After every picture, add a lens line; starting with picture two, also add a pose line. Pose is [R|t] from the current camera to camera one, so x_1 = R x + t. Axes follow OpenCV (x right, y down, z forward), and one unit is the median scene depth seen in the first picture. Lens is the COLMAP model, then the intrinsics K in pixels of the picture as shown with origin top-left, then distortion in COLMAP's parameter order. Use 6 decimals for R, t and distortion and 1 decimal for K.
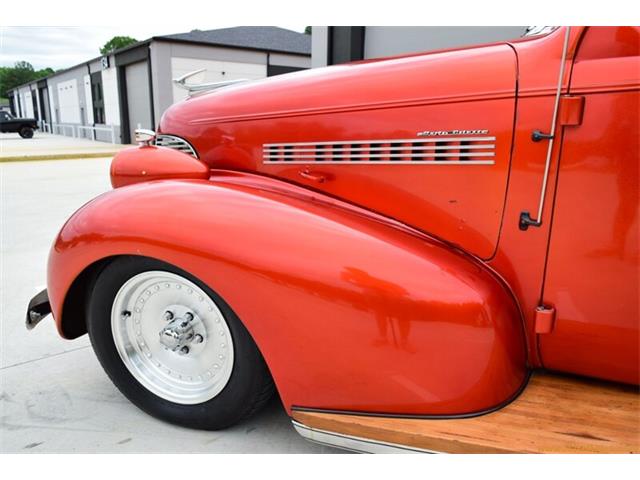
lens RADIAL K [[487.1, 0, 320.0], [0, 487.1, 240.0], [0, 0, 1]] dist [-0.008733, -0.010164]
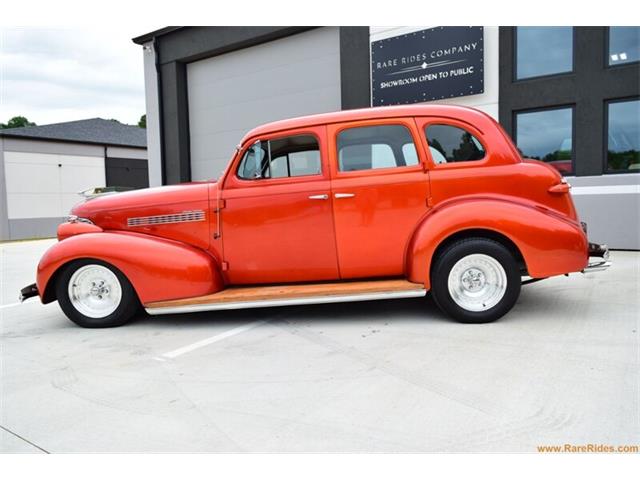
lens RADIAL K [[487.1, 0, 320.0], [0, 487.1, 240.0], [0, 0, 1]] dist [-0.008733, -0.010164]
pose [[0.950139, -0.060217, 0.305957, 0.062849], [0.108905, 0.983473, -0.144639, 0.435111], [-0.292190, 0.170747, 0.940994, -1.861784]]
